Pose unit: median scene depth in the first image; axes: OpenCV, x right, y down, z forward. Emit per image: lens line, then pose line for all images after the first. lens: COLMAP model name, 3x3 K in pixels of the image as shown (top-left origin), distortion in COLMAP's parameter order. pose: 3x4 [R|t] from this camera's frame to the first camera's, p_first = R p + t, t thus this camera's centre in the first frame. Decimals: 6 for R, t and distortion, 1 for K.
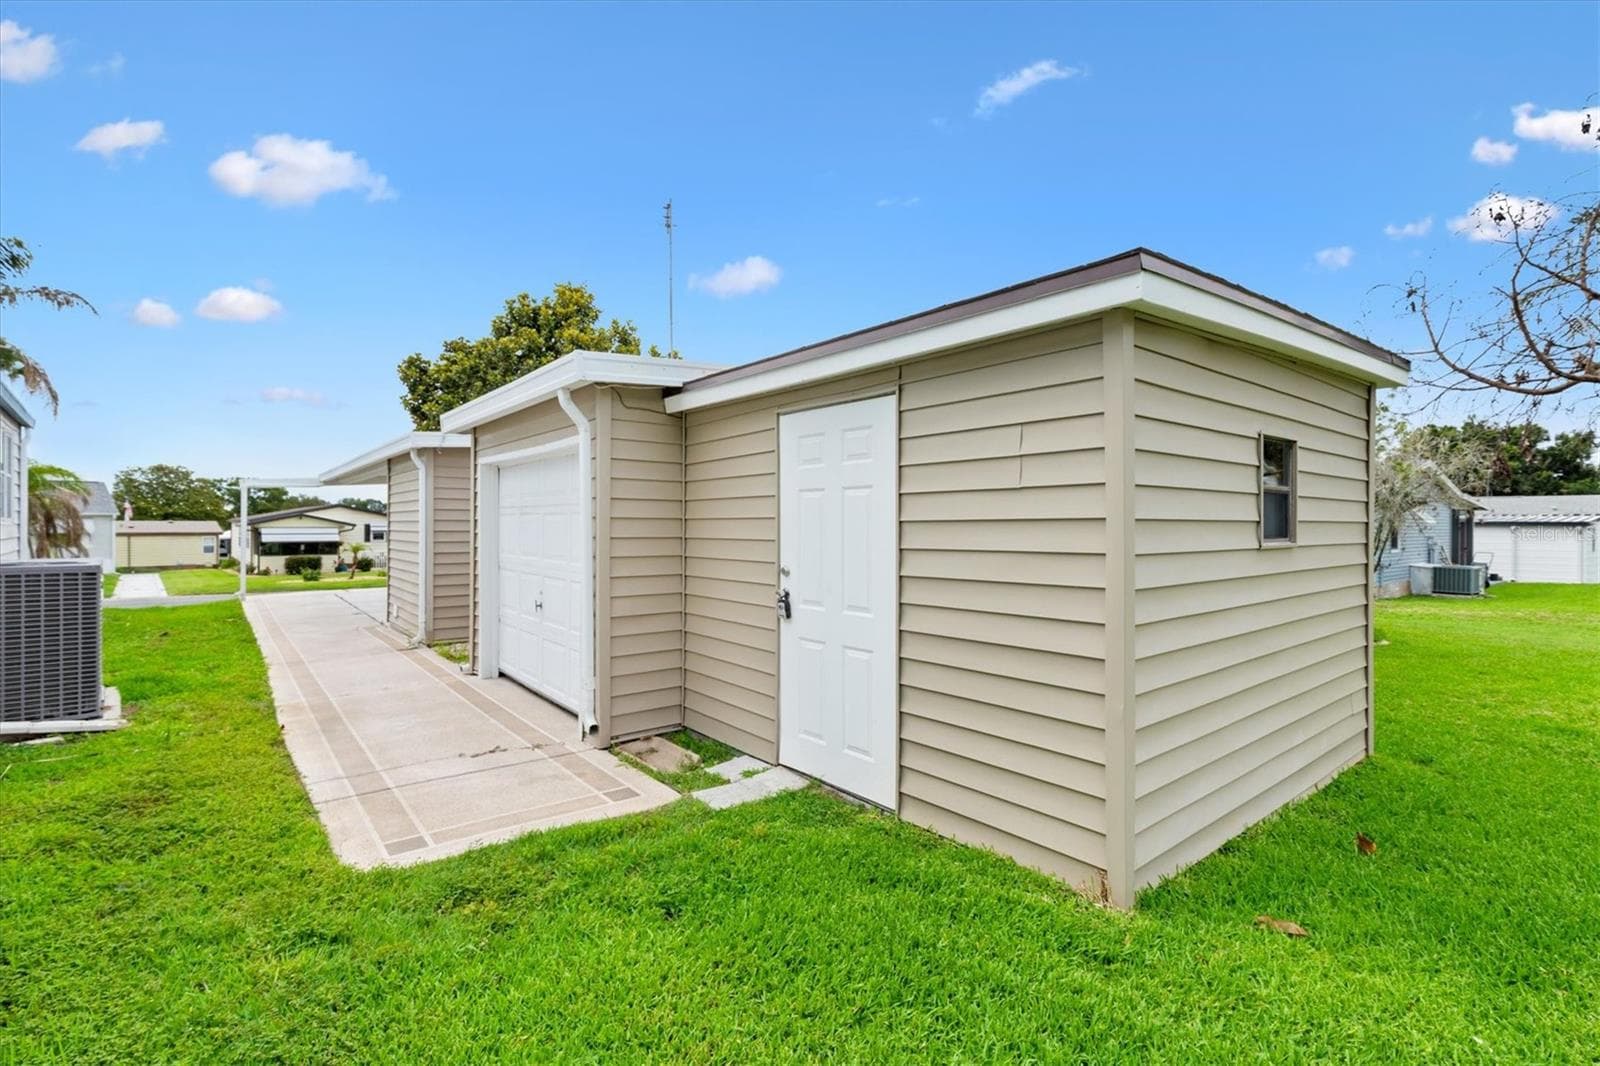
lens RADIAL K [[724.2, 0, 803.9], [0, 724.2, 528.3], [0, 0, 1]] dist [-0.003395, -0.000282]
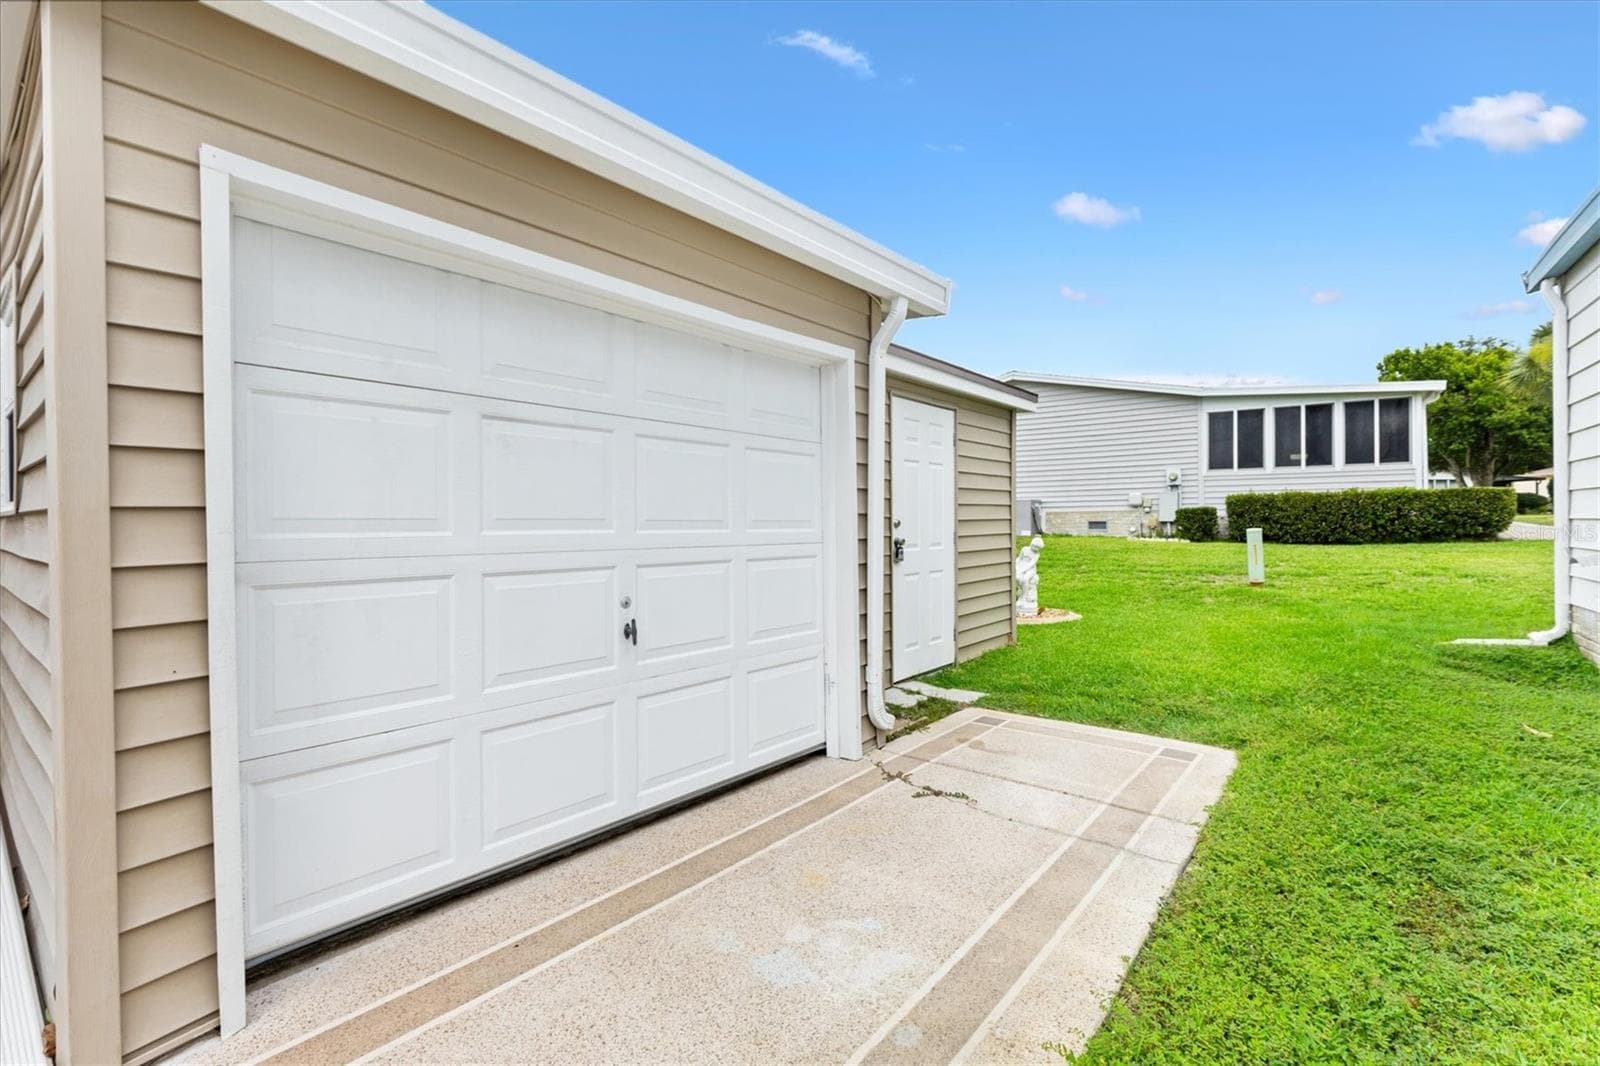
lens RADIAL K [[724.2, 0, 801.6], [0, 724.2, 528.4], [0, 0, 1]] dist [-0.003395, -0.000282]
pose [[-0.200685, -0.010238, 0.979602, -1.286053], [0.004574, 0.999925, 0.011388, 0.055593], [-0.979645, 0.006766, -0.200623, 1.505490]]
